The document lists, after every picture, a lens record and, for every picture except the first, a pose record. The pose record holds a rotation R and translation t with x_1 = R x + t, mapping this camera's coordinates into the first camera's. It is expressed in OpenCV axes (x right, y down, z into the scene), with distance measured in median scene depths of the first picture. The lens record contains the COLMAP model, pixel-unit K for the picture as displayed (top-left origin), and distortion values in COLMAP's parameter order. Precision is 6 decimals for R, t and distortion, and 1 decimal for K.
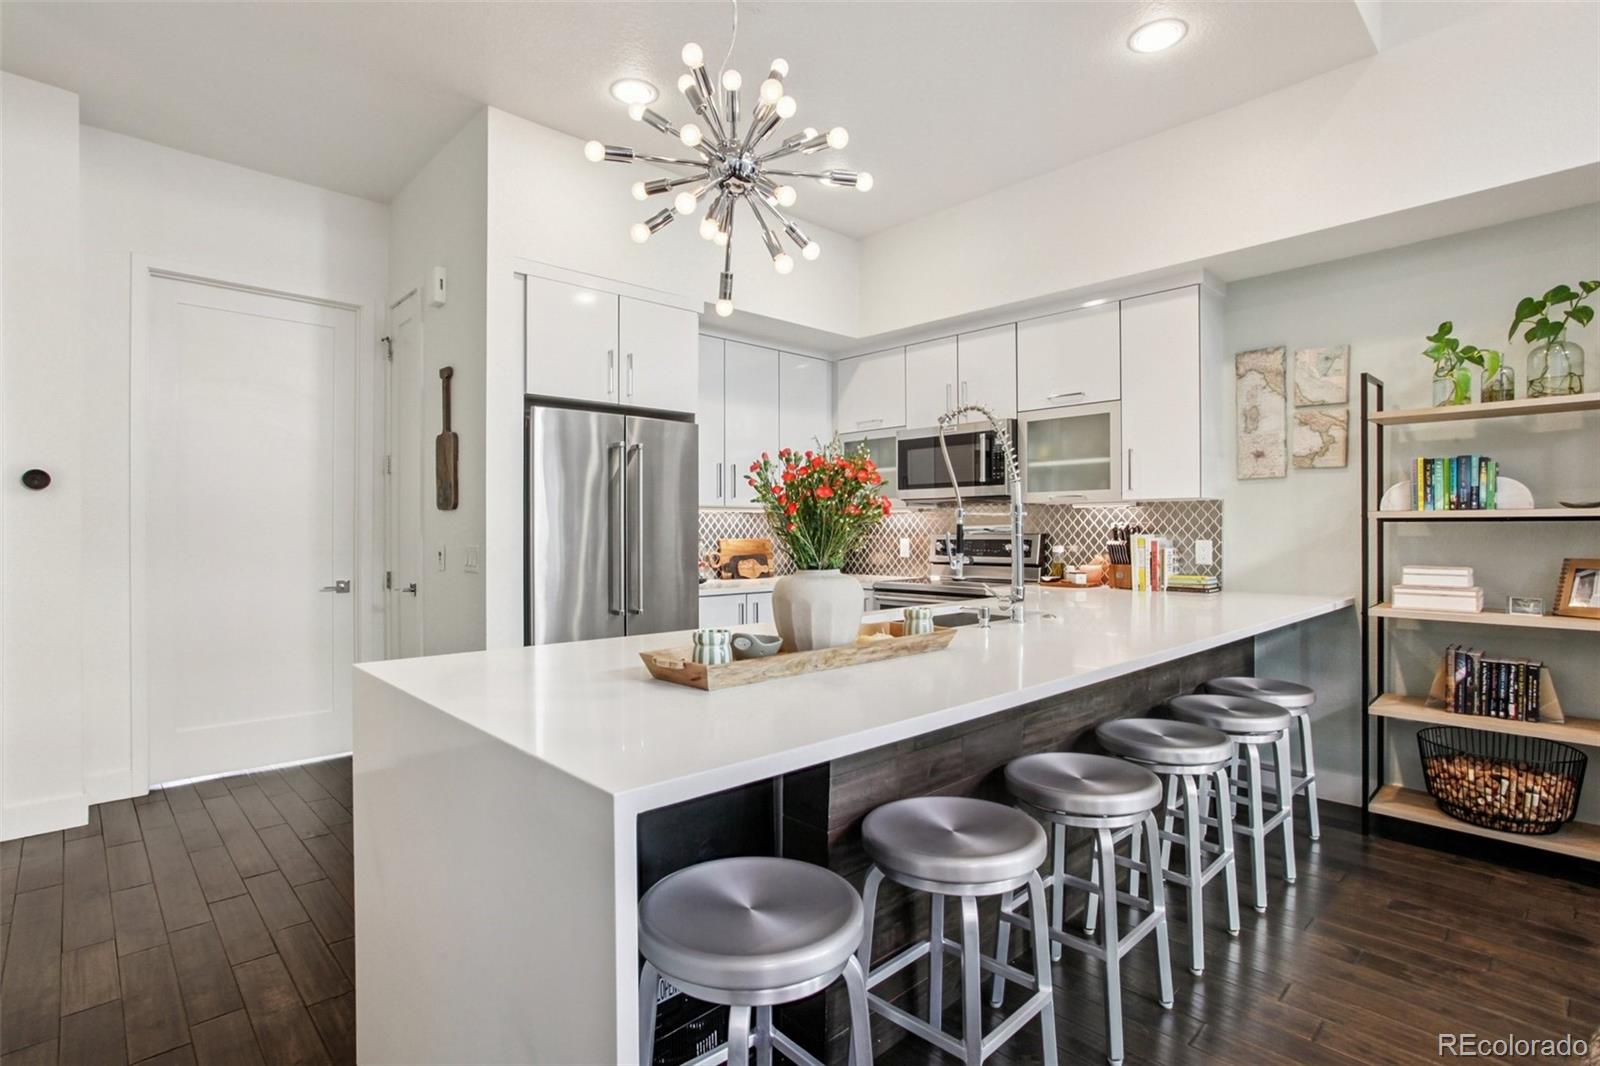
lens RADIAL K [[786.1, 0, 775.7], [0, 786.1, 536.8], [0, 0, 1]] dist [-0.073955, 0.034358]
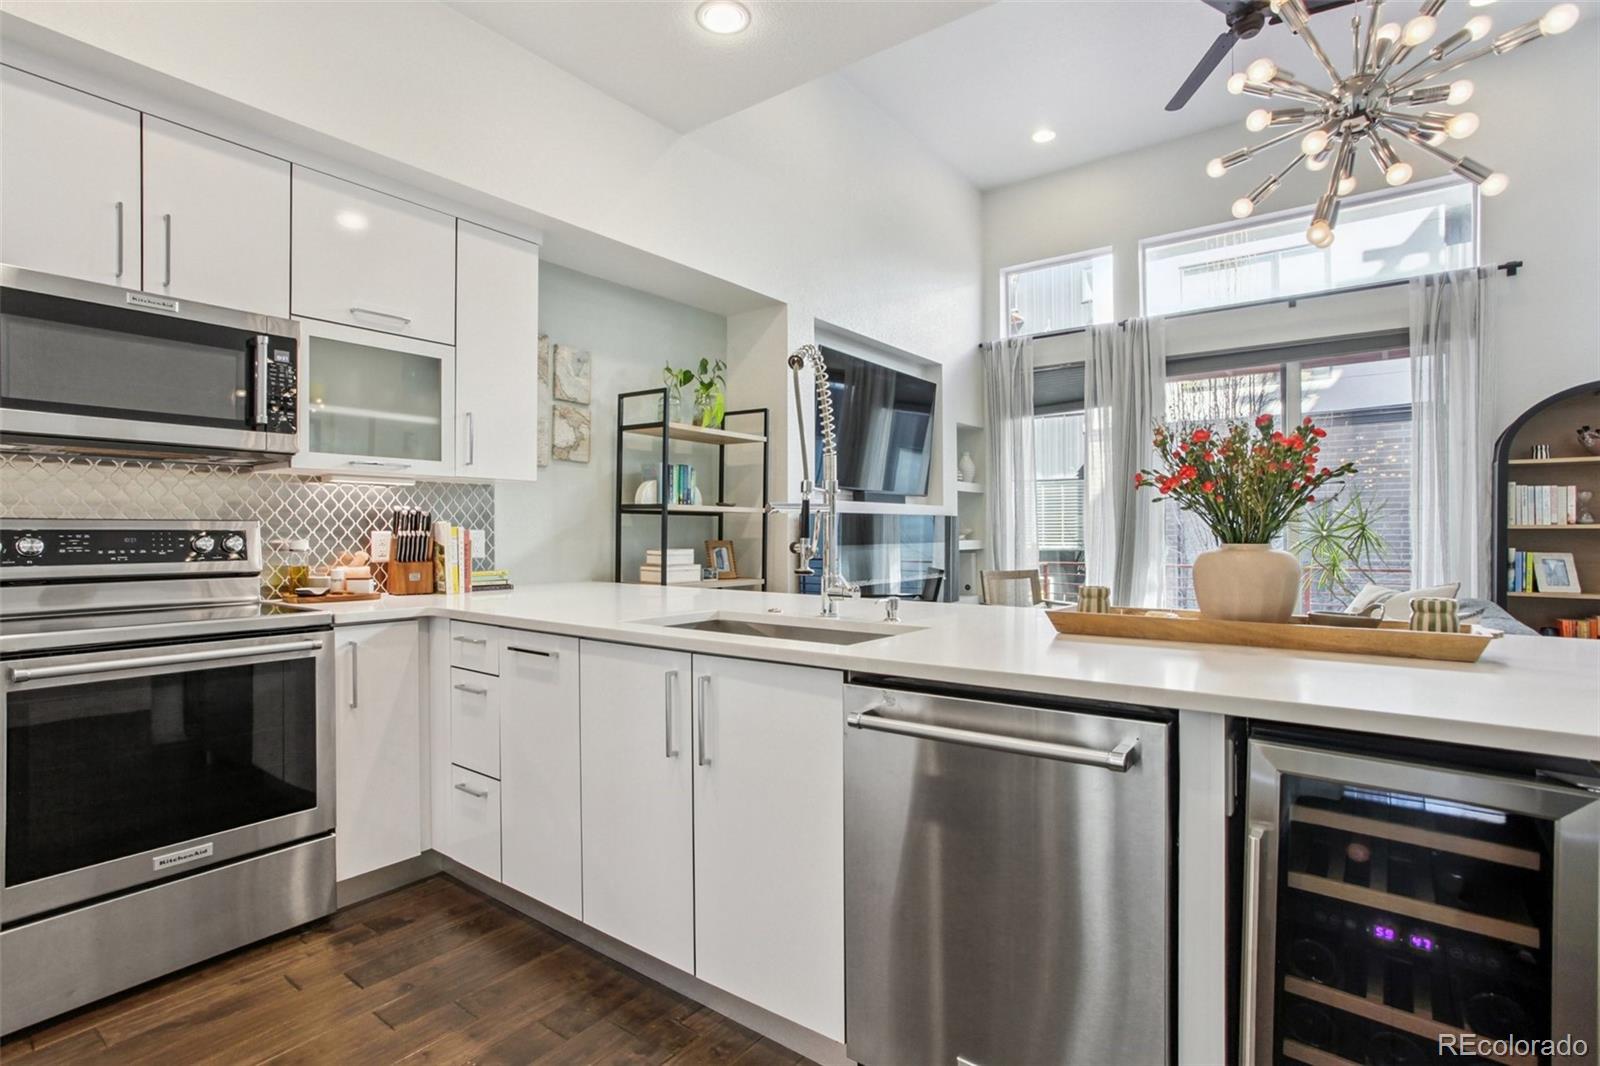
lens RADIAL K [[789.9, 0, 789.4], [0, 789.9, 534.9], [0, 0, 1]] dist [-0.059763, 0.039810]
pose [[-0.174622, 0.000479, 0.984635, -0.391517], [0.009706, 0.999952, 0.001235, 0.012990], [-0.984588, 0.009773, -0.174618, 0.843526]]
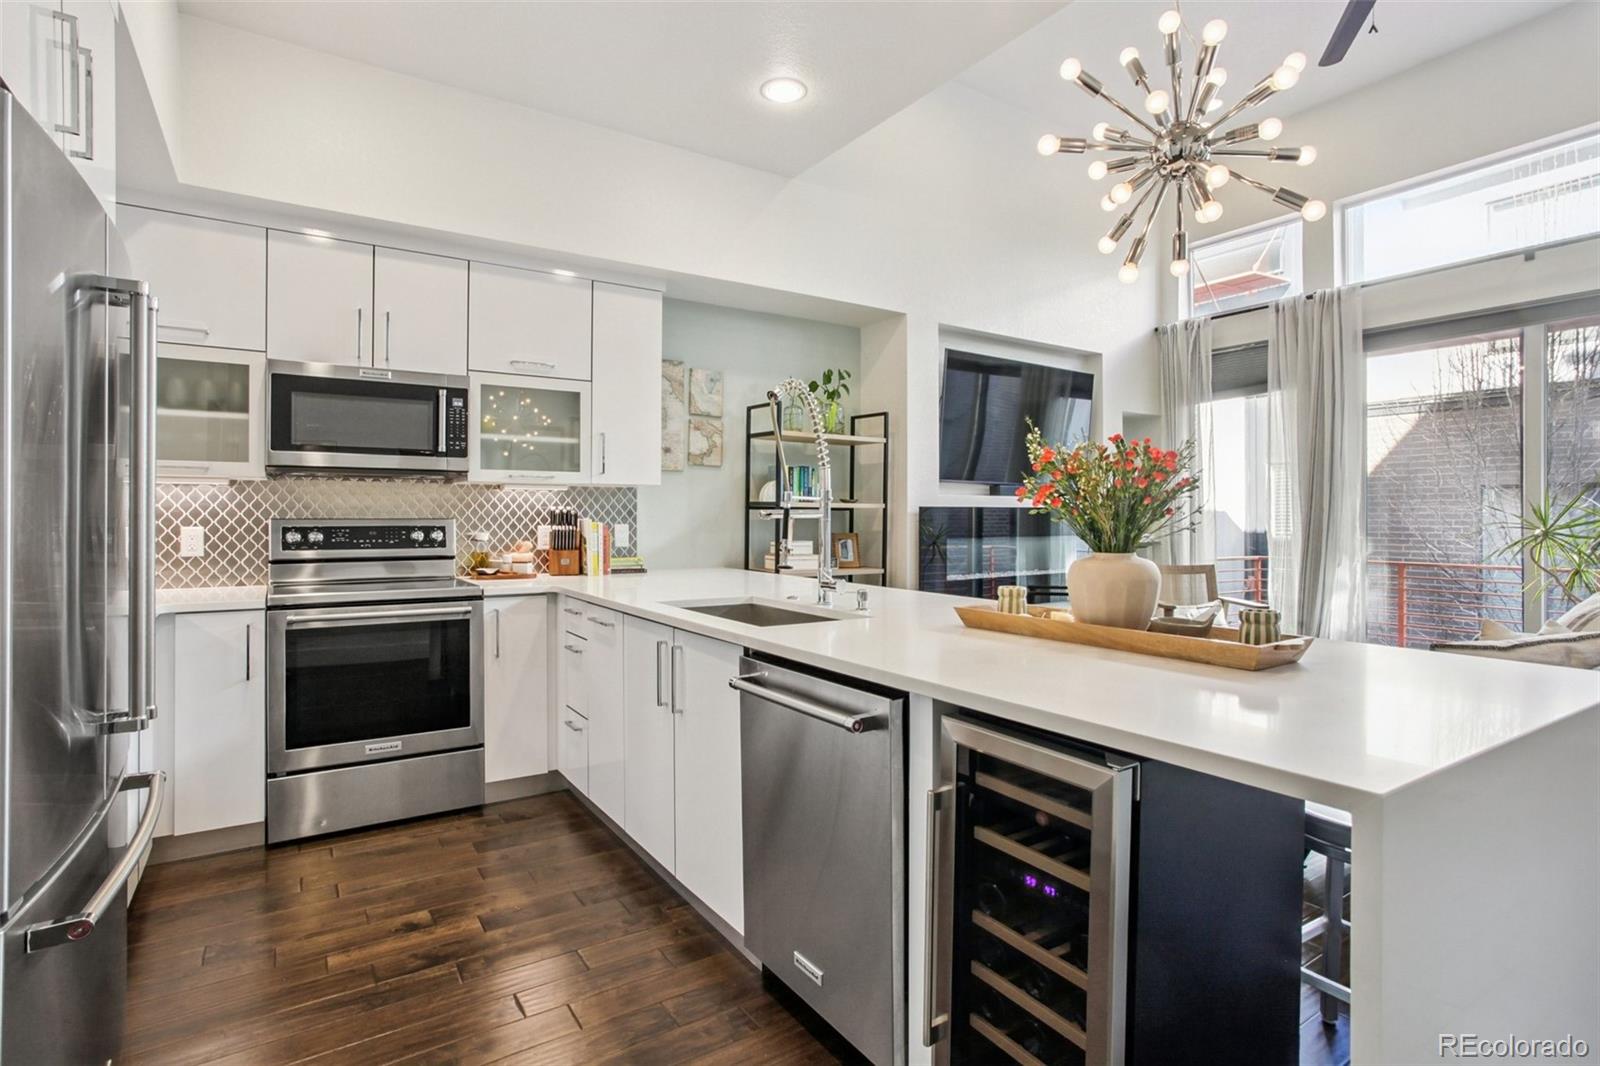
lens RADIAL K [[791.4, 0, 786.6], [0, 791.4, 520.7], [0, 0, 1]] dist [-0.055959, 0.034866]
pose [[0.163517, -0.002301, 0.986538, -0.517810], [0.004905, 0.999987, 0.001519, -0.001207], [-0.986528, 0.004590, 0.163526, 0.618974]]
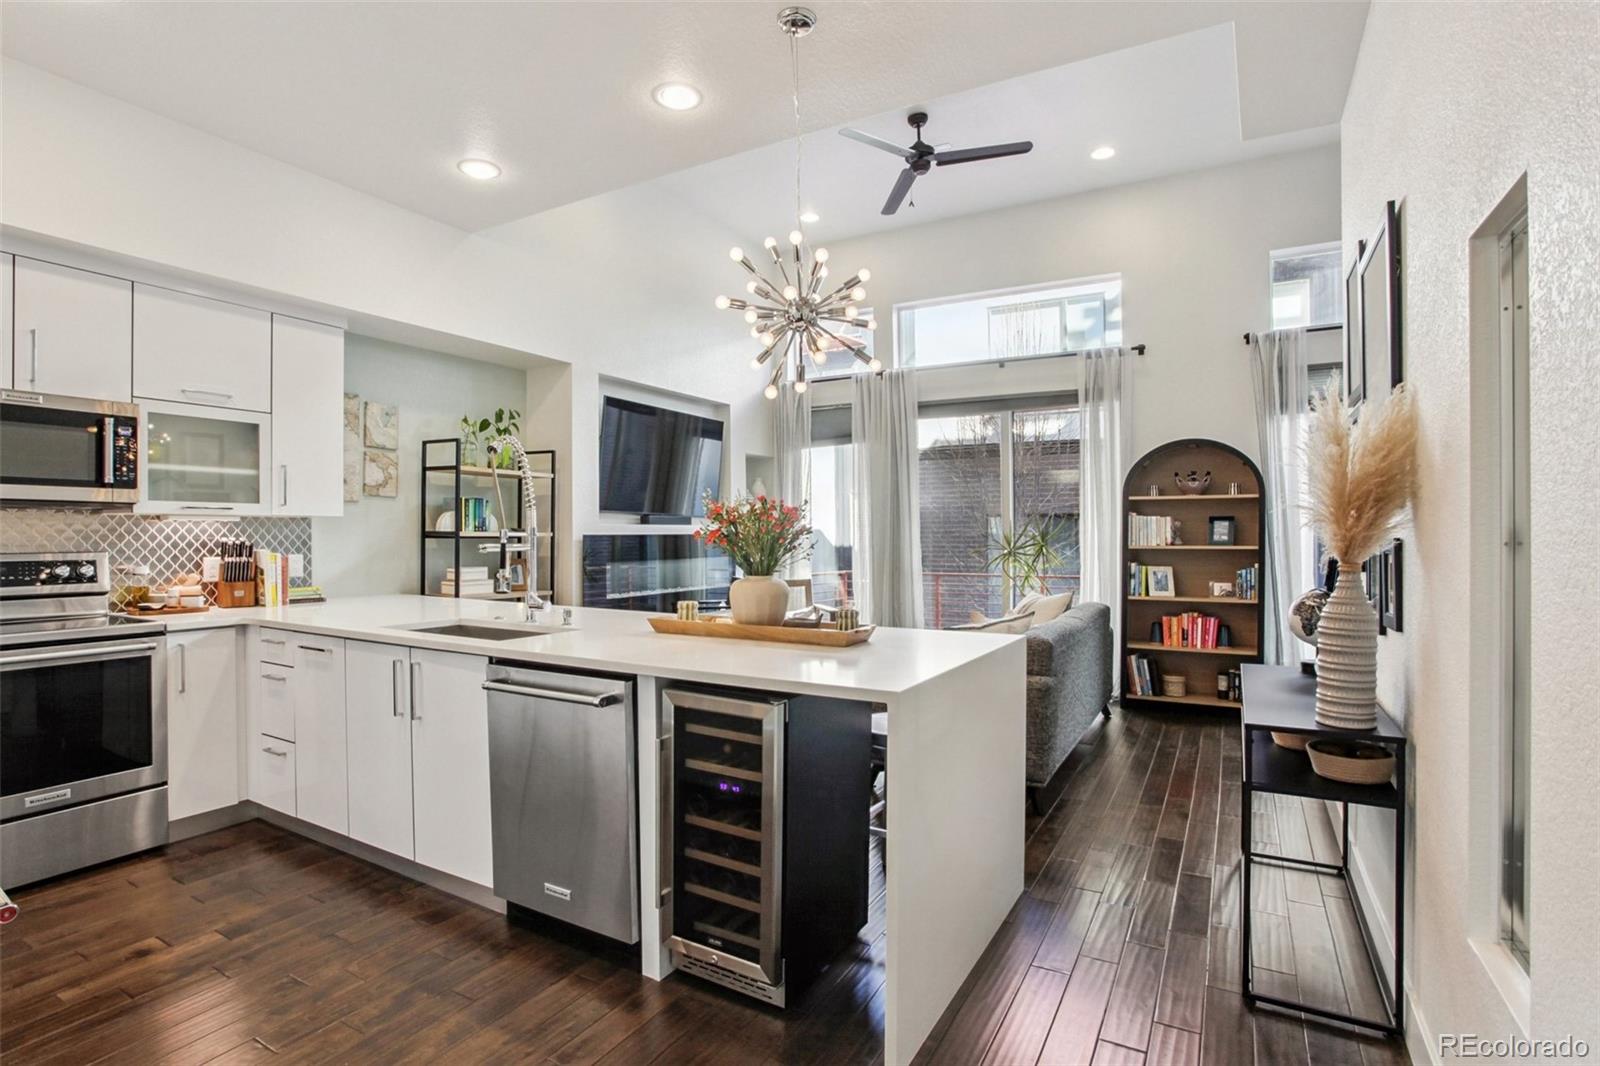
lens RADIAL K [[786.1, 0, 775.7], [0, 786.1, 536.8], [0, 0, 1]] dist [-0.073955, 0.034358]
pose [[-0.289256, 0.000400, 0.957252, -0.704009], [0.009231, 0.999955, 0.002372, -0.017274], [-0.957207, 0.009522, -0.289246, 0.695344]]
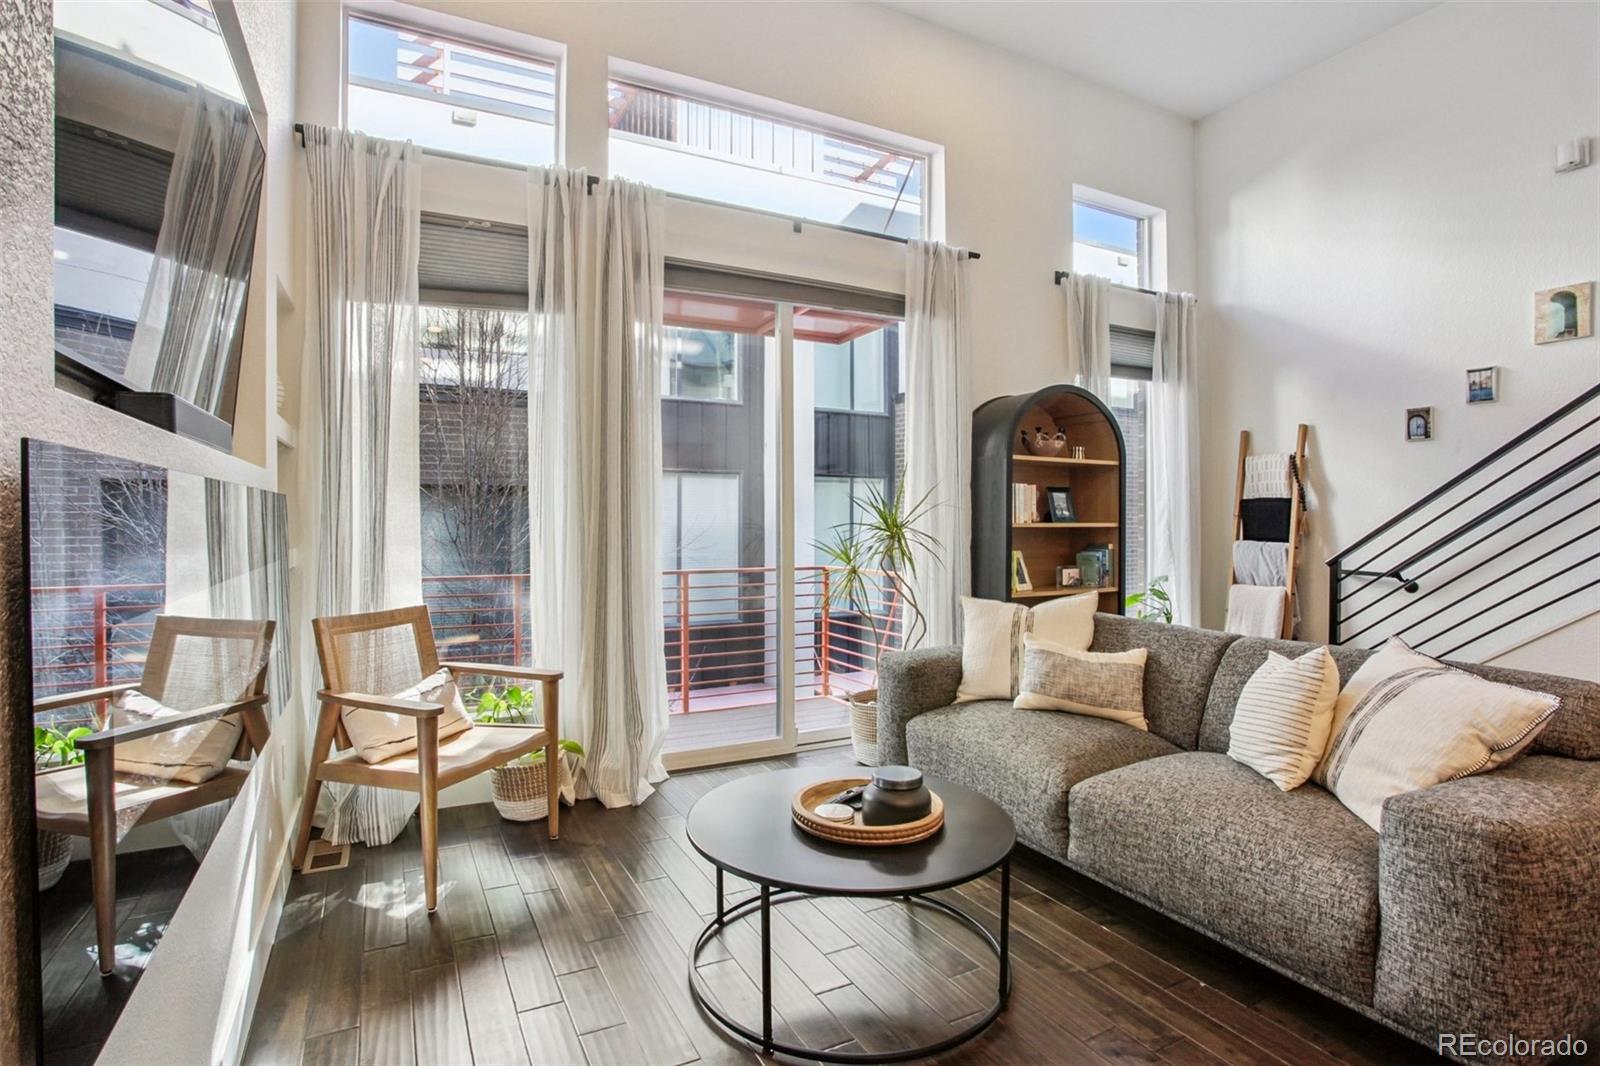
lens RADIAL K [[795.9, 0, 800.0], [0, 795.9, 533.0], [0, 0, 1]] dist [-0.056081, -0.000138]
pose [[-0.964399, 0.001463, 0.264446, 0.547534], [0.007001, 0.999775, 0.020000, -0.000803], [-0.264357, 0.021140, -0.964193, 0.745406]]
